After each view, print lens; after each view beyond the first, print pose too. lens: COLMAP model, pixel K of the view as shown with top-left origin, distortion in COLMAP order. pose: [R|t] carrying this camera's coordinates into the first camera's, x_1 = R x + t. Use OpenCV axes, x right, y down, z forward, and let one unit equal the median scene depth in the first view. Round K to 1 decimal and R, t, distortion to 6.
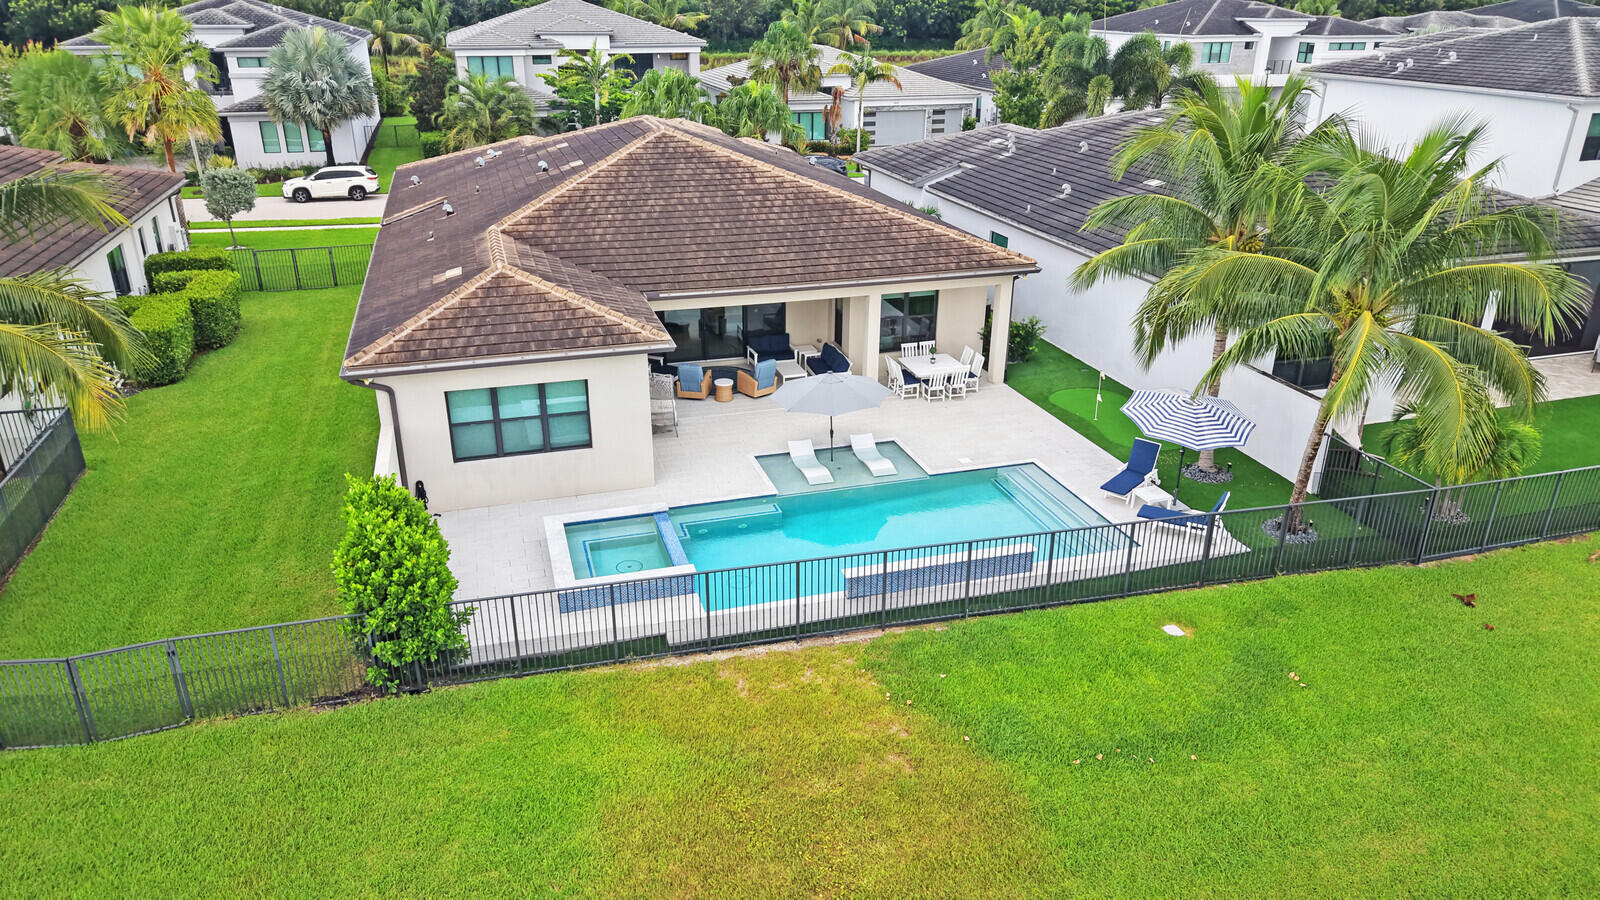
lens RADIAL K [[1063.9, 0, 785.3], [0, 1063.9, 455.2], [0, 0, 1]] dist [0.025483, -0.040193]
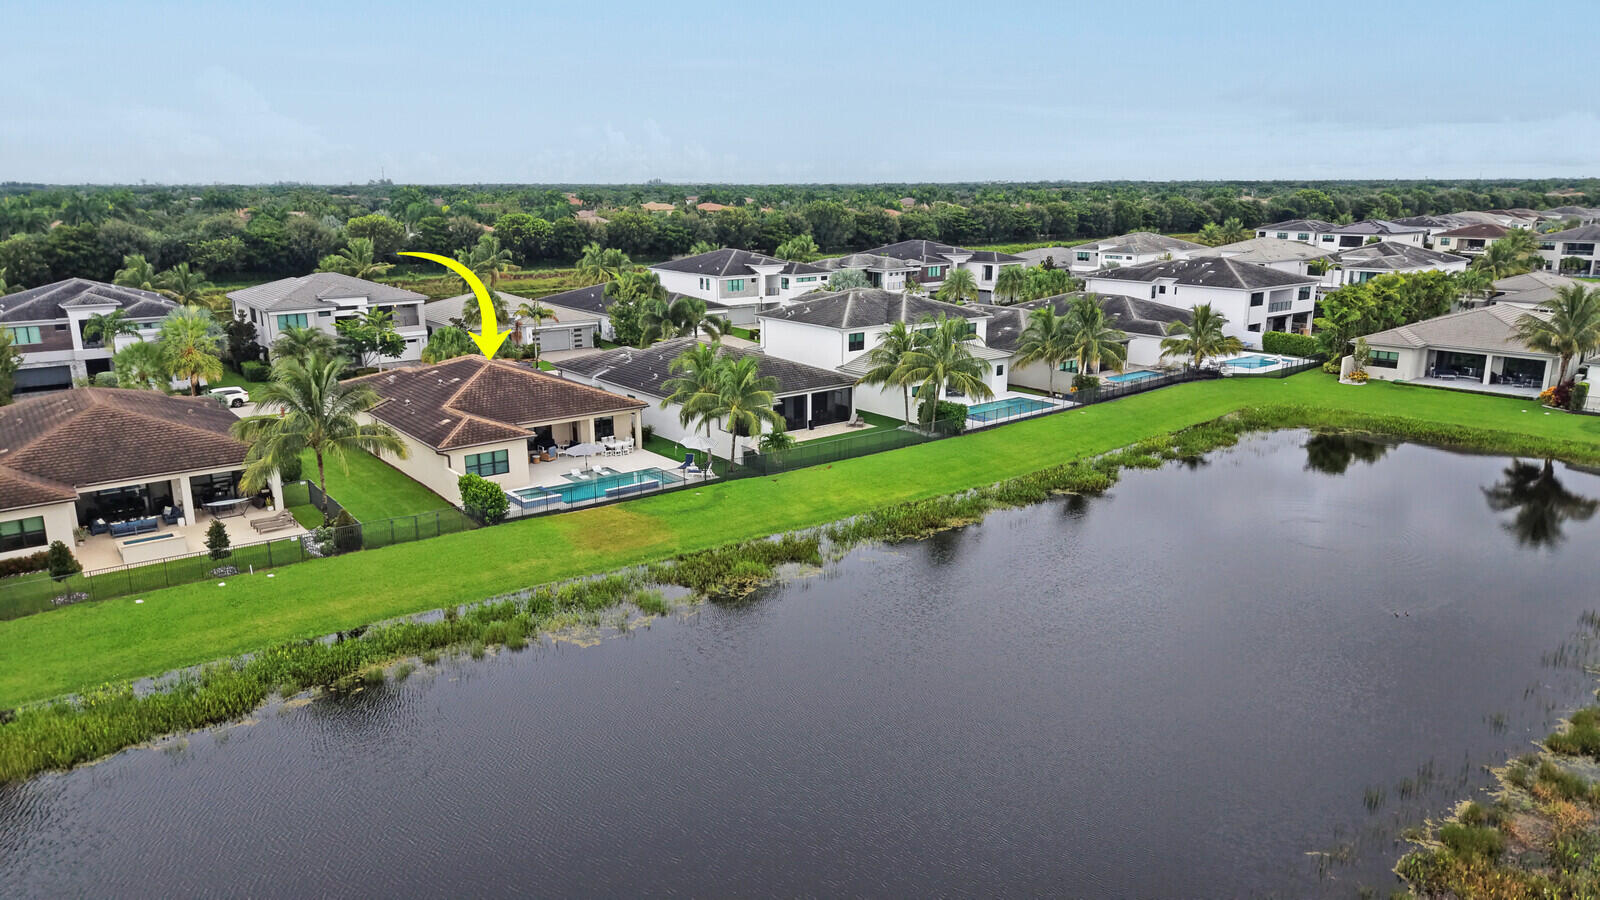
lens RADIAL K [[1063.9, 0, 809.8], [0, 1063.9, 452.3], [0, 0, 1]] dist [0.025483, -0.040193]
pose [[0.925206, -0.093735, 0.367705, -0.477069], [0.151796, 0.979525, -0.132242, 0.440839], [-0.347780, 0.178167, 0.920492, -1.971915]]
